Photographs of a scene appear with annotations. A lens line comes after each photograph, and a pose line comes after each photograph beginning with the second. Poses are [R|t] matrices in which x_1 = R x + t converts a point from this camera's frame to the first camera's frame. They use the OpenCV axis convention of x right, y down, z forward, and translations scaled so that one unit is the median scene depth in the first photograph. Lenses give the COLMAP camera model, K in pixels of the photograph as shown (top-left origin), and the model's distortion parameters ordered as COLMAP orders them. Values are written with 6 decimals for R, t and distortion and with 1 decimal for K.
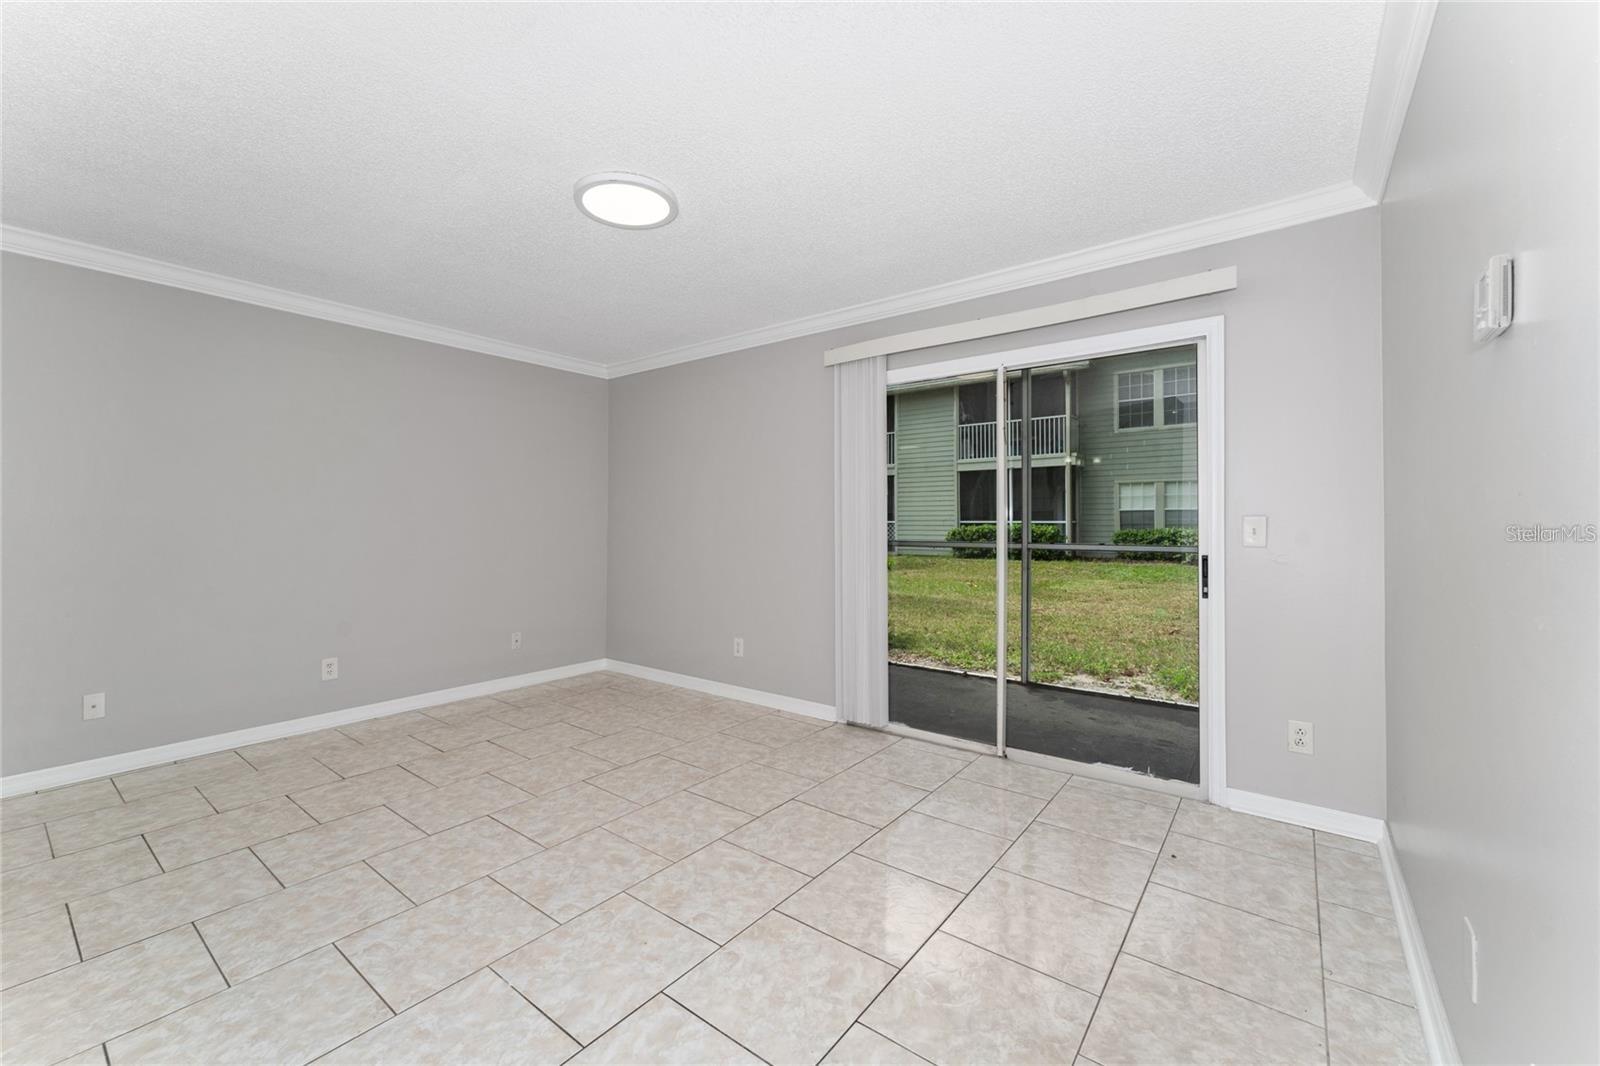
lens RADIAL K [[638.3, 0, 803.9], [0, 638.3, 522.0], [0, 0, 1]] dist [0.000361, 0.000030]
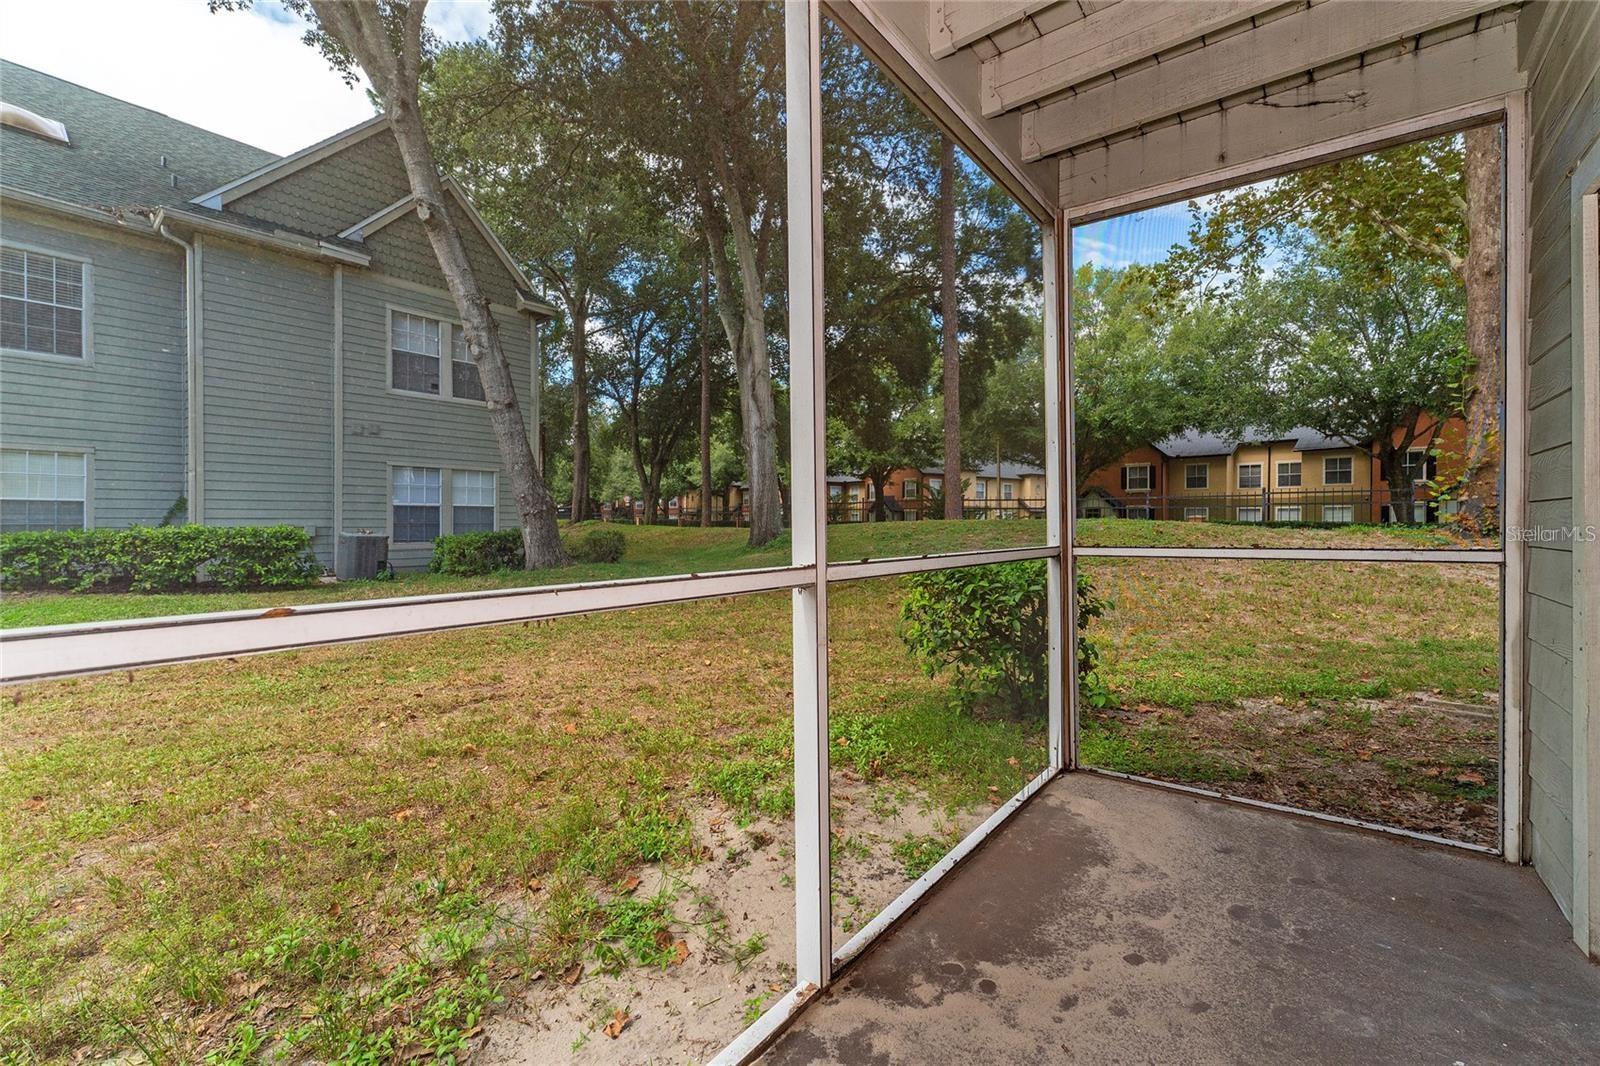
lens RADIAL K [[638.3, 0, 803.9], [0, 638.3, 522.0], [0, 0, 1]] dist [0.000361, 0.000030]
pose [[0.022260, -0.004244, 0.999743, -0.019403], [-0.000537, 0.999991, 0.004257, -0.013409], [-0.999752, -0.000632, 0.022257, 1.242934]]
